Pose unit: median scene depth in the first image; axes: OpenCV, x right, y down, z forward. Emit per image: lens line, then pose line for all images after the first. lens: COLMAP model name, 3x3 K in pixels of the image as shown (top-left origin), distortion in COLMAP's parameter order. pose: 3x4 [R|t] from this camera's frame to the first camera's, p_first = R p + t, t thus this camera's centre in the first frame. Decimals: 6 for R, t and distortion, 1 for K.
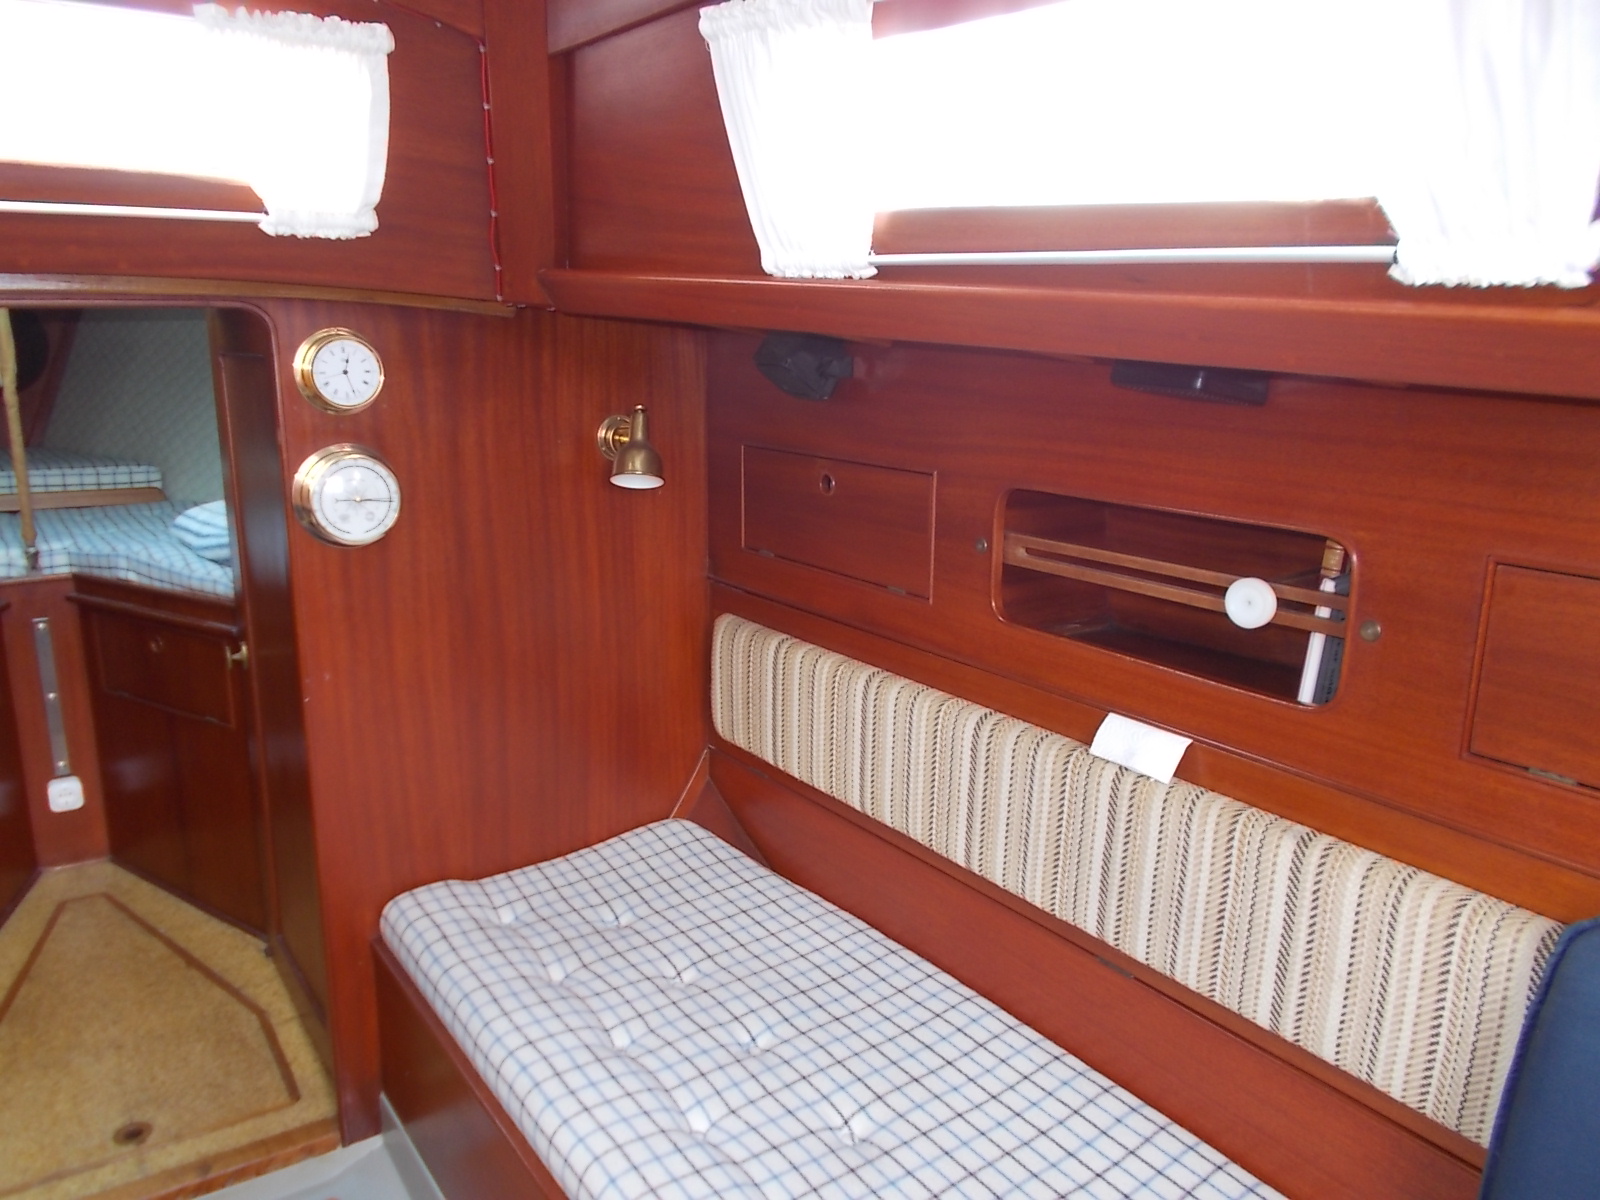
lens RADIAL K [[1225.4, 0, 783.9], [0, 1225.4, 607.0], [0, 0, 1]] dist [0.010166, -0.014030]
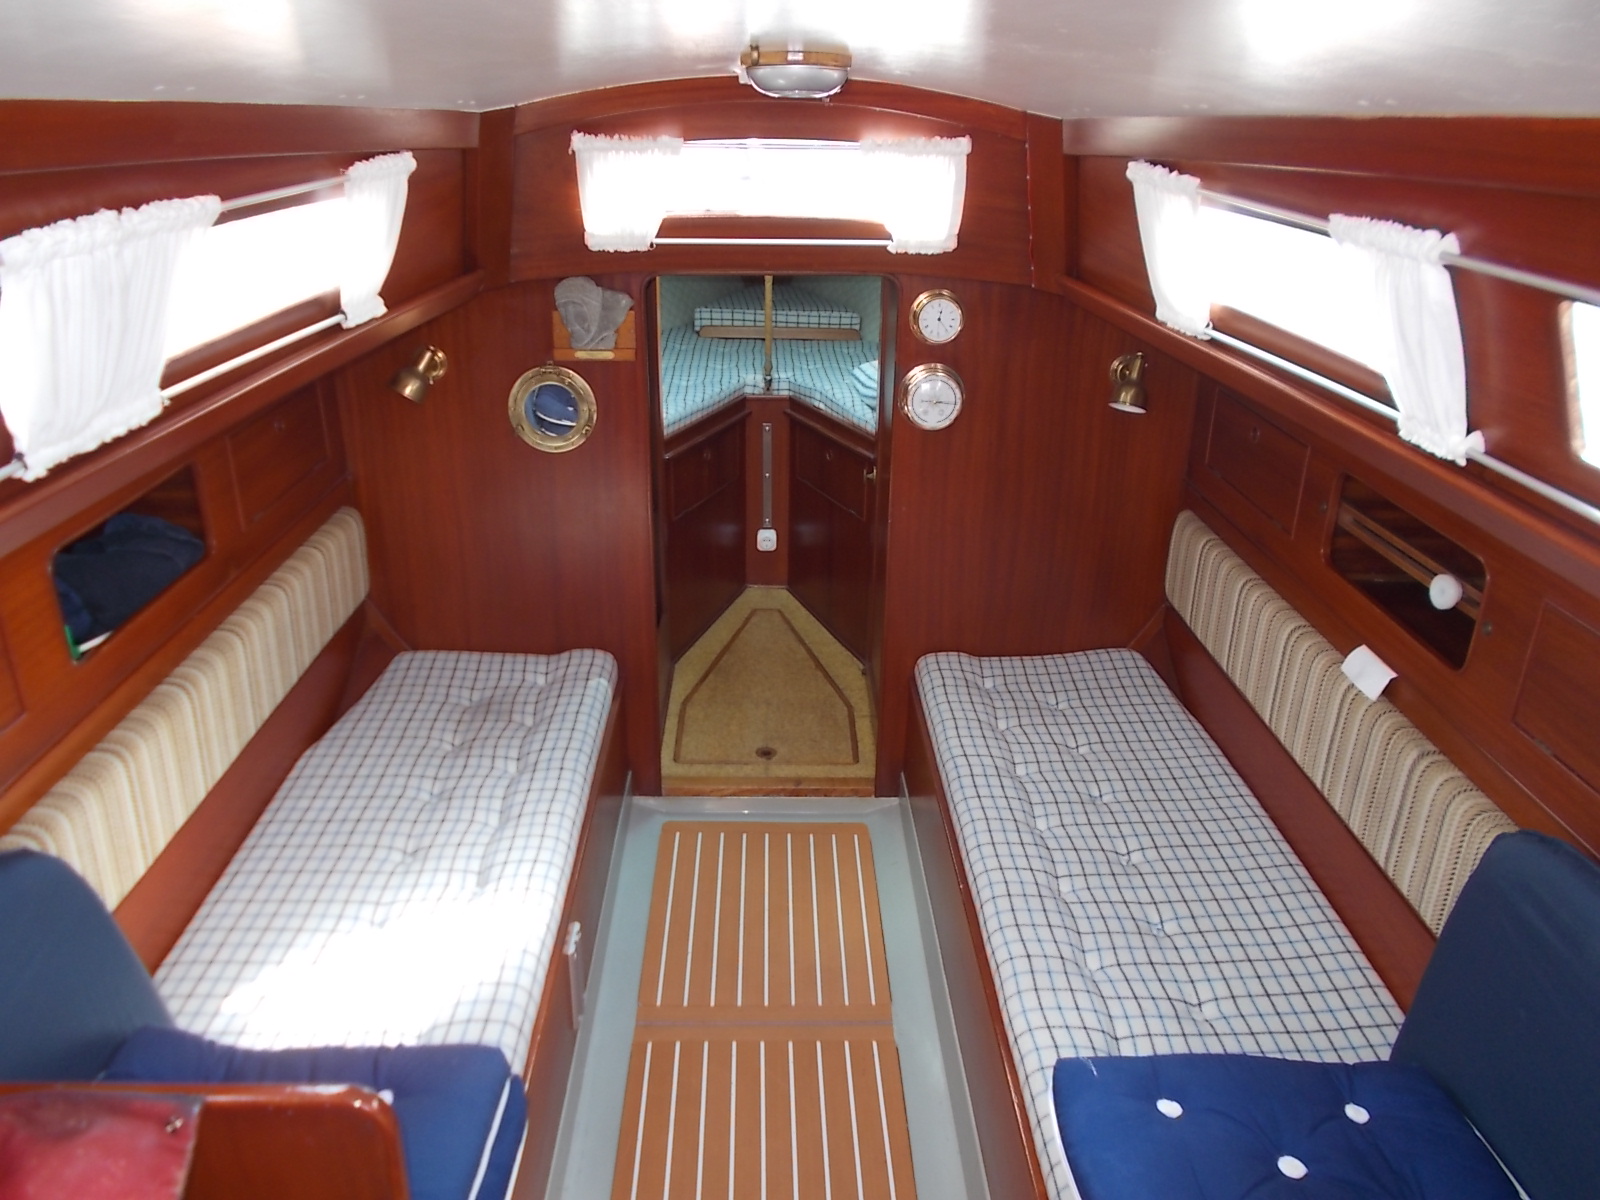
lens RADIAL K [[1225.4, 0, 790.5], [0, 1225.4, 599.5], [0, 0, 1]] dist [0.010166, -0.014030]
pose [[0.844604, 0.214951, -0.490346, 0.274527], [-0.132612, 0.971318, 0.197372, -0.110474], [0.518707, -0.101676, 0.848884, -0.385376]]
